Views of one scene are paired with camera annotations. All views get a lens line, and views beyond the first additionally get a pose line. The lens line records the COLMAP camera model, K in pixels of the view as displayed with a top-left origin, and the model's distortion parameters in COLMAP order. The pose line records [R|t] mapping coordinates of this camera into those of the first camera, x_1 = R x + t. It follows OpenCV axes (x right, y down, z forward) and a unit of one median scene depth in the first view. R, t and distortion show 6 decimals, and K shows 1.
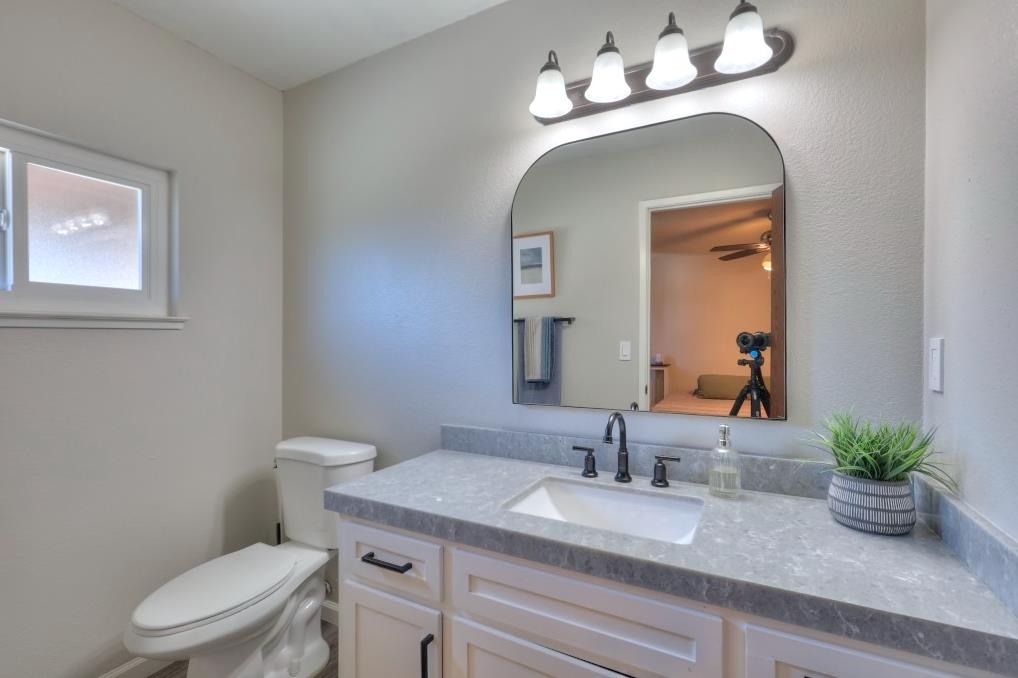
lens RADIAL K [[460.0, 0, 507.6], [0, 460.0, 341.3], [0, 0, 1]] dist [0.000374, -0.000121]
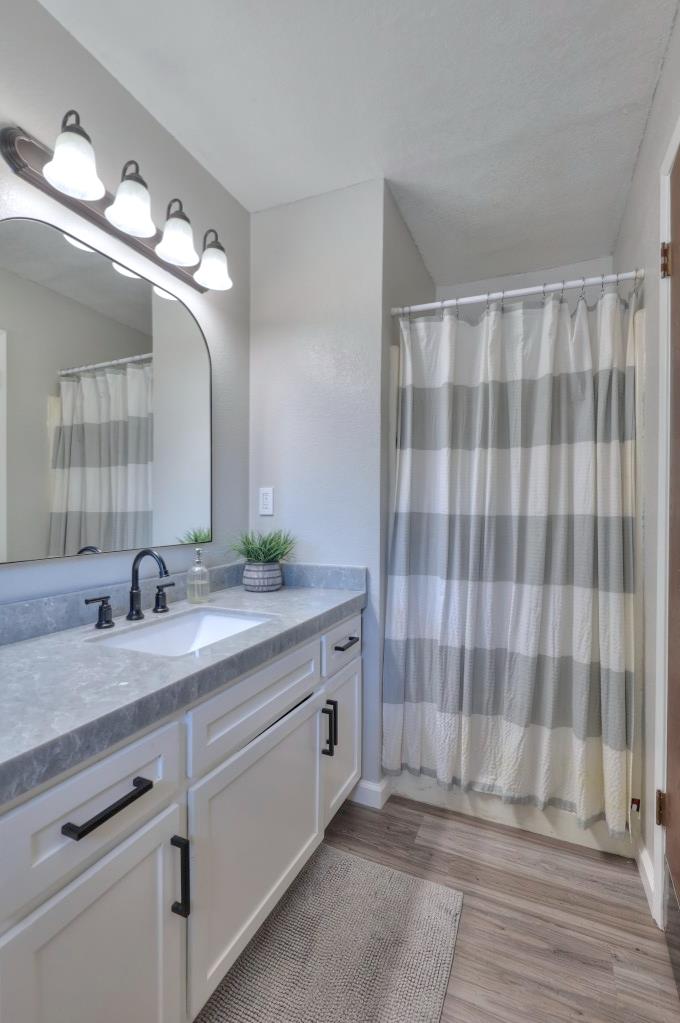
lens RADIAL K [[462.3, 0, 343.1], [0, 462.3, 512.8], [0, 0, 1]] dist [0.000374, -0.000121]
pose [[-0.081635, -0.008353, 0.996627, -0.846658], [-0.003879, 0.999960, 0.008063, 0.065797], [-0.996655, -0.003208, -0.081664, 0.676745]]
